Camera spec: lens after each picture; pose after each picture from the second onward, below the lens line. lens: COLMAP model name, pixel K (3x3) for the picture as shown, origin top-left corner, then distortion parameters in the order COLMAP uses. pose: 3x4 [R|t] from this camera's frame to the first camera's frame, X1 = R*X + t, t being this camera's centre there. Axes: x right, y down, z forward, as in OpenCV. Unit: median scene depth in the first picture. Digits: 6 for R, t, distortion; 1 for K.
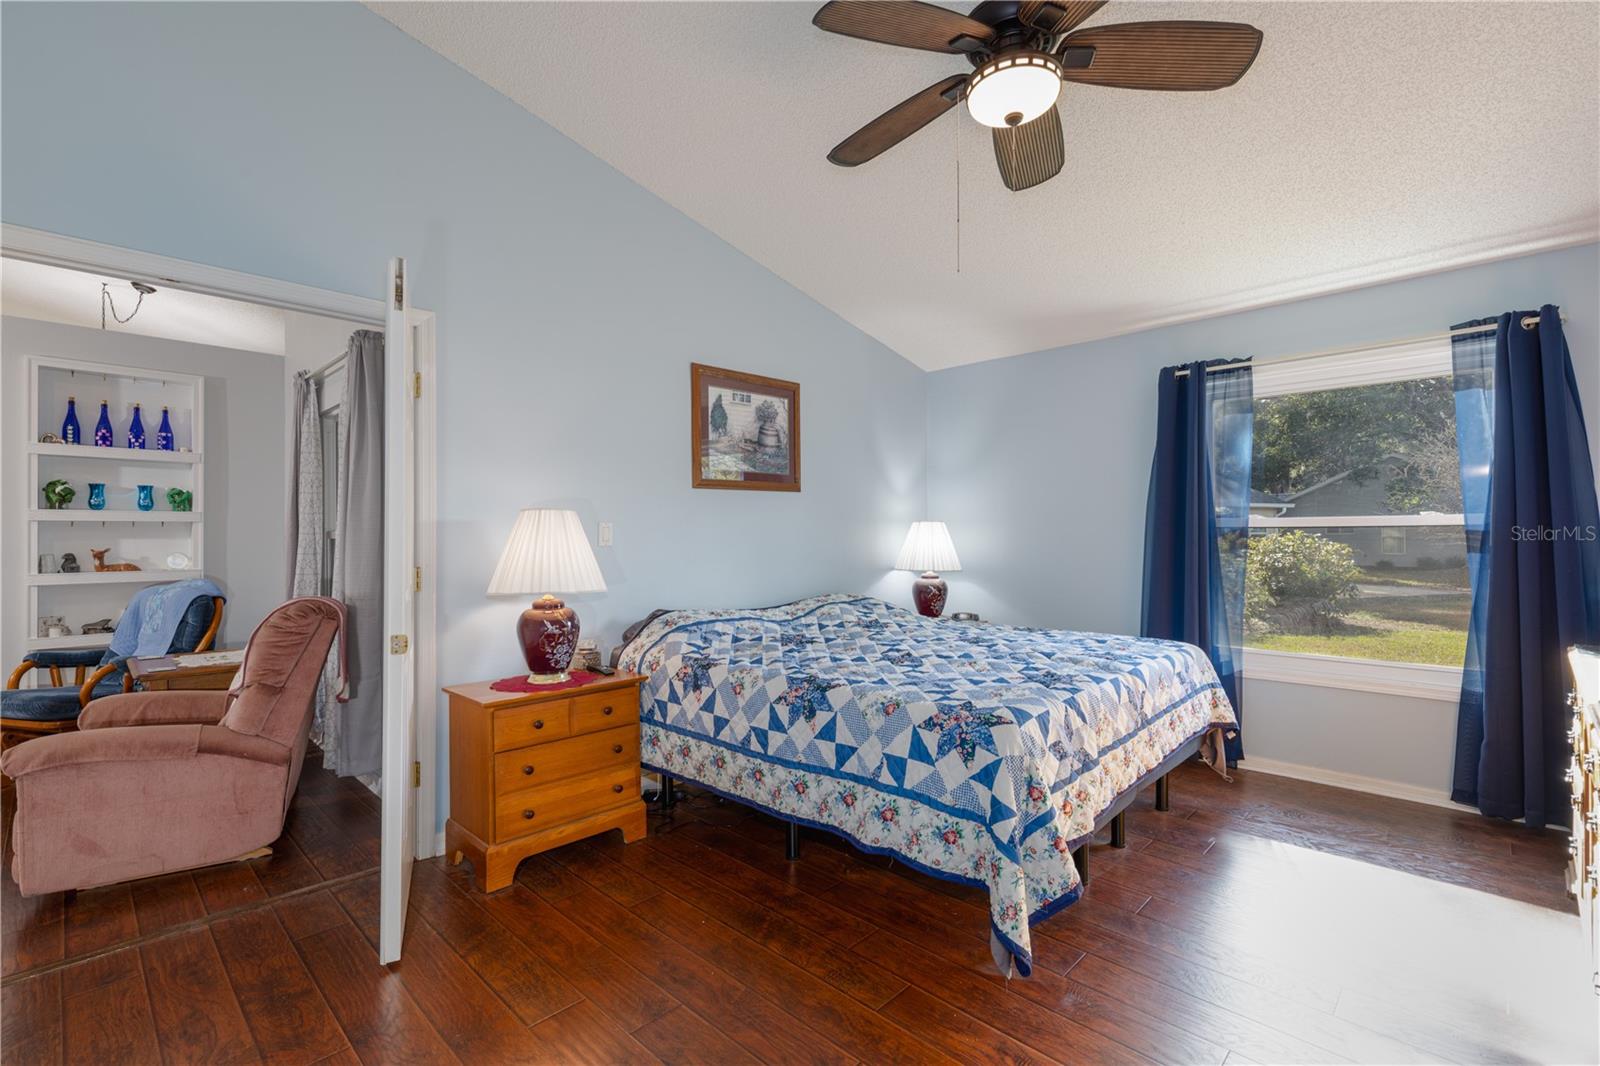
lens RADIAL K [[717.4, 0, 805.5], [0, 717.4, 533.0], [0, 0, 1]] dist [0.010639, -0.001139]
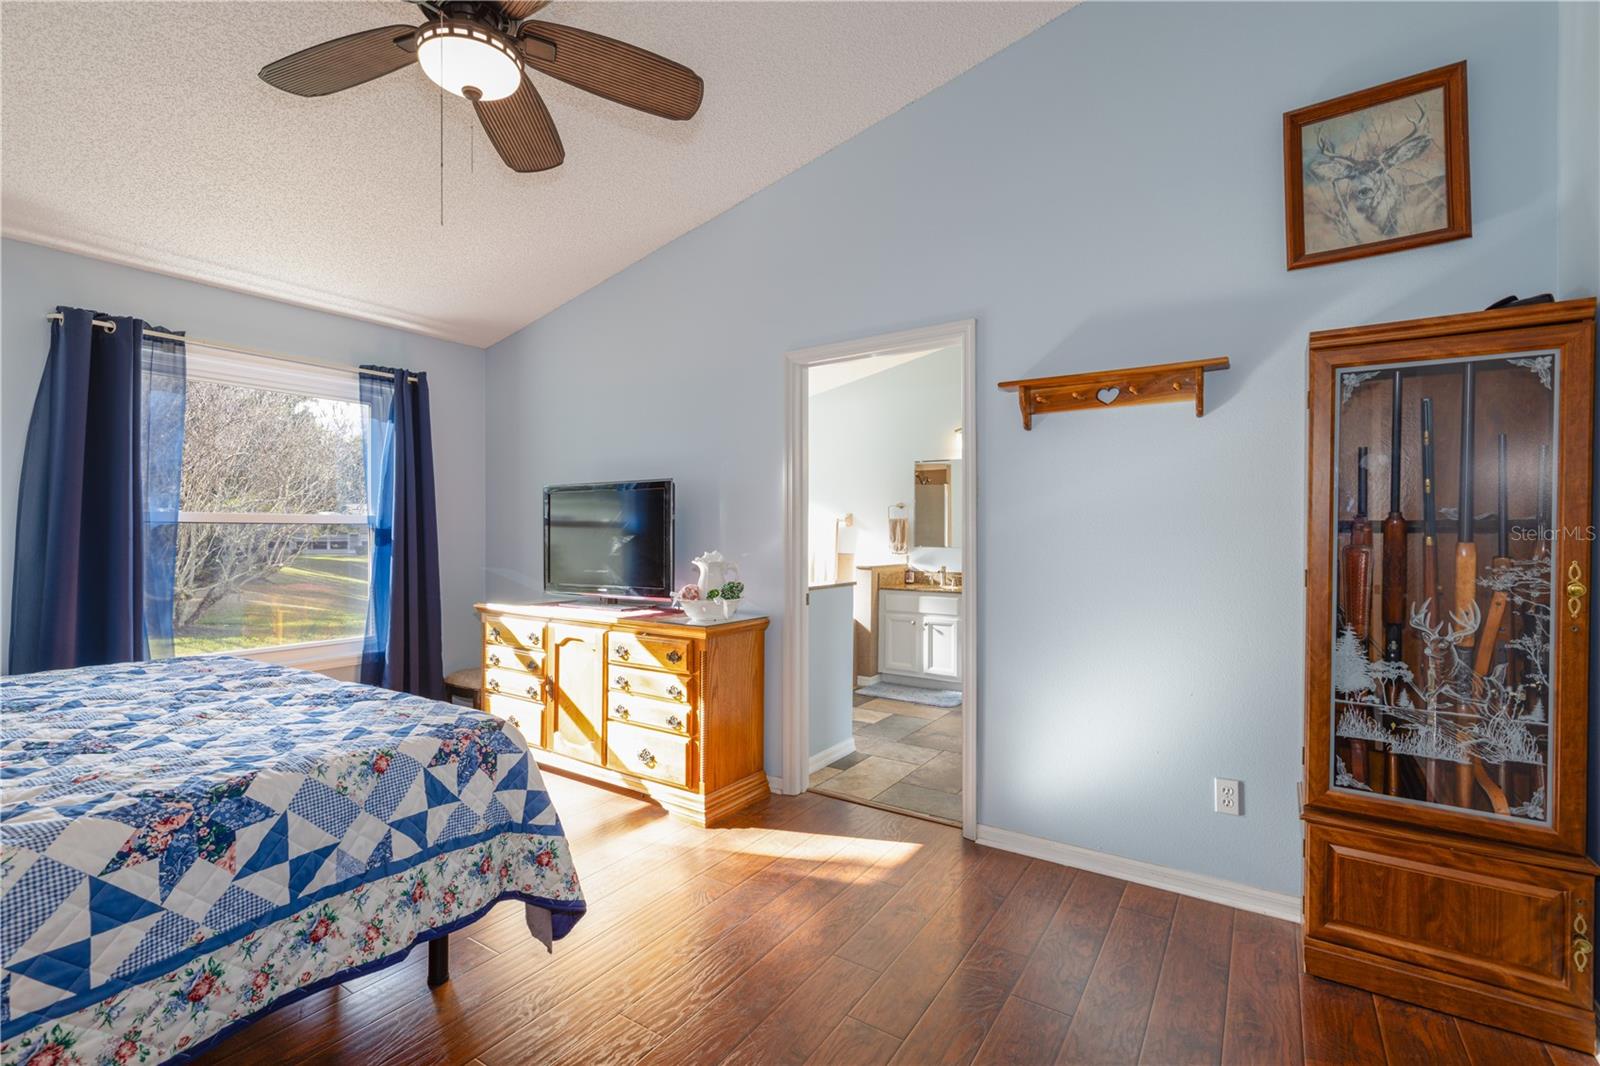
lens RADIAL K [[717.4, 0, 812.5], [0, 717.4, 528.8], [0, 0, 1]] dist [0.010639, -0.001139]
pose [[-0.191056, 0.008222, 0.981545, -0.649456], [-0.003615, 0.999952, -0.009080, 0.006208], [-0.981572, -0.005283, -0.191017, 0.653204]]
